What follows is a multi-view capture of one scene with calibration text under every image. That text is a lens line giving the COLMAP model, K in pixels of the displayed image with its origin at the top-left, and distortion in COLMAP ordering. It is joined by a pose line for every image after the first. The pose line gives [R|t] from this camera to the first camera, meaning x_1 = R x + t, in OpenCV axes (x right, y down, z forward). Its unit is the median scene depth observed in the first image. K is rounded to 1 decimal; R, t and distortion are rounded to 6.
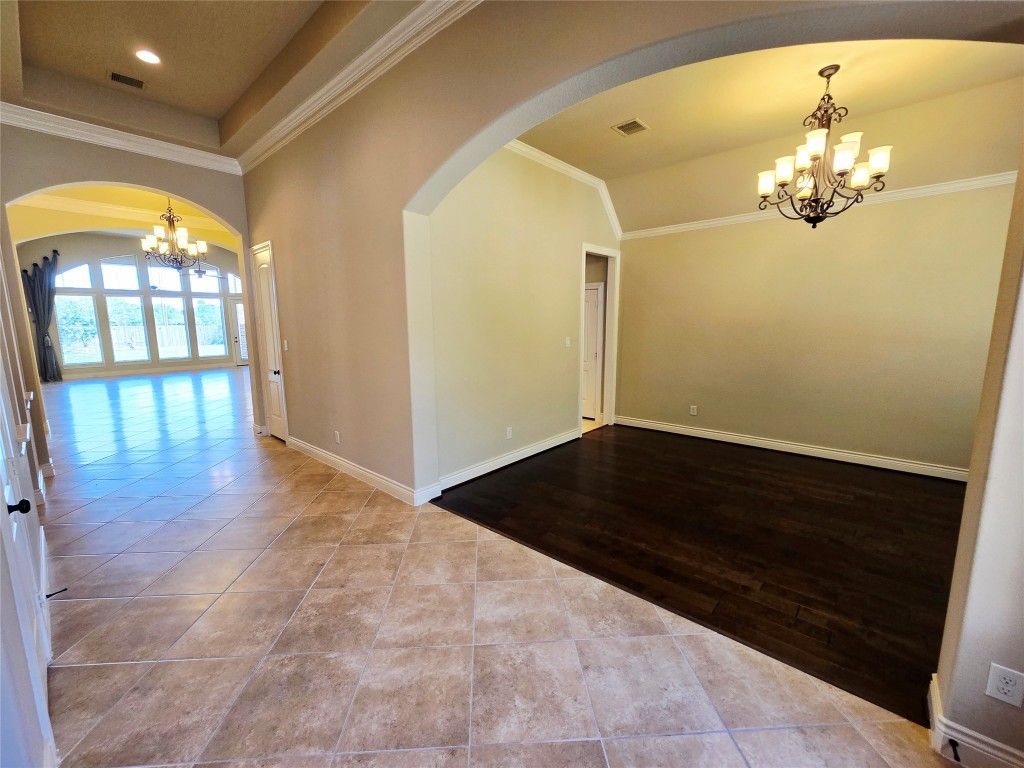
lens RADIAL K [[419.8, 0, 509.5], [0, 419.8, 381.2], [0, 0, 1]] dist [-0.003759, -0.000082]
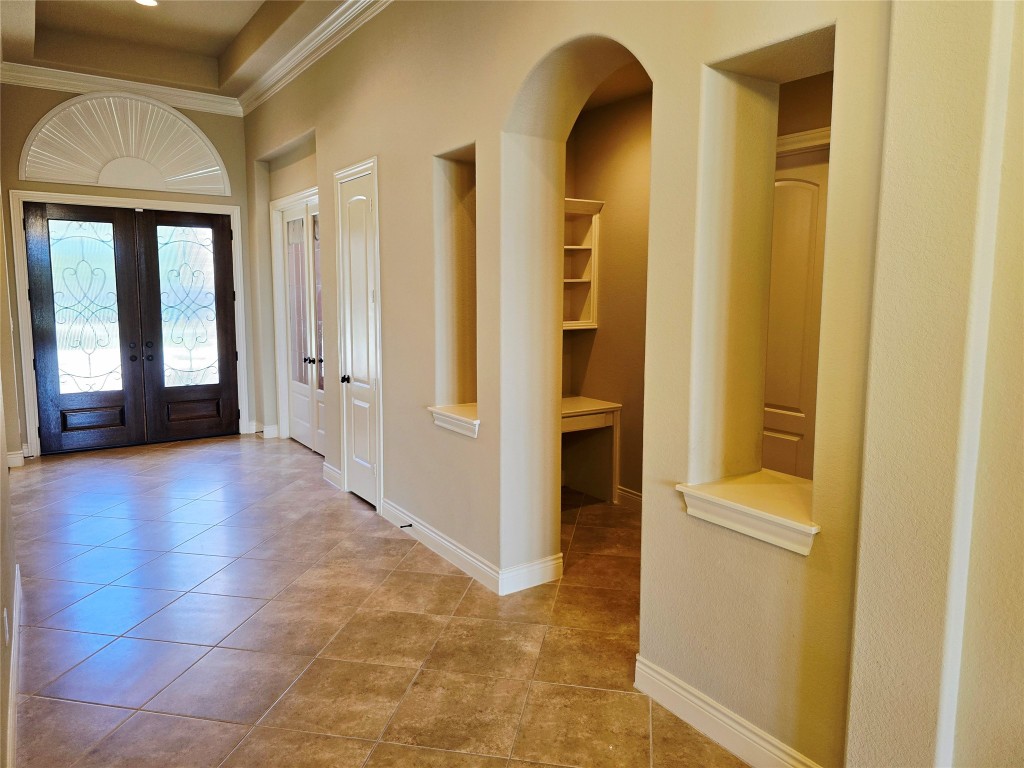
lens RADIAL K [[688.4, 0, 514.3], [0, 688.4, 366.9], [0, 0, 1]] dist [0.046237, -0.044590]
pose [[-0.971589, -0.022200, 0.235632, -1.528618], [0.037715, 0.968346, 0.246745, -0.336541], [-0.233651, 0.248622, -0.939997, 2.214918]]
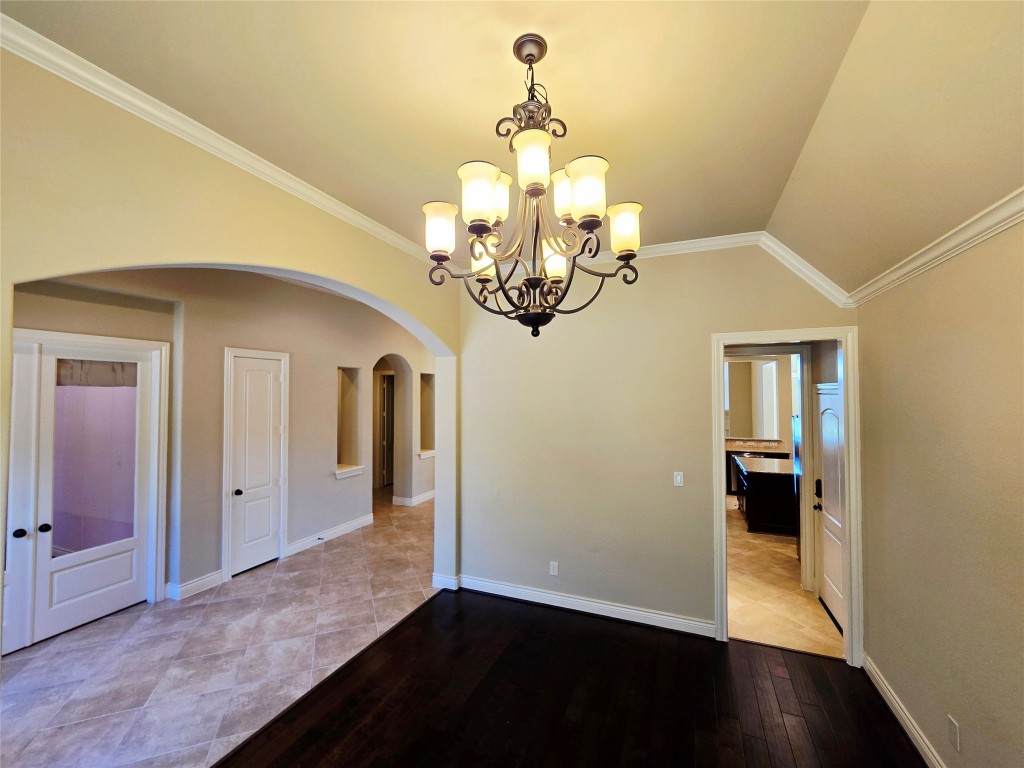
lens RADIAL K [[423.1, 0, 509.7], [0, 423.1, 381.2], [0, 0, 1]] dist [-0.006616, 0.001021]
pose [[0.323572, -0.021069, -0.945969, 1.320694], [-0.137045, 0.988167, -0.068886, -0.310085], [0.936226, 0.151930, 0.316856, 0.924416]]
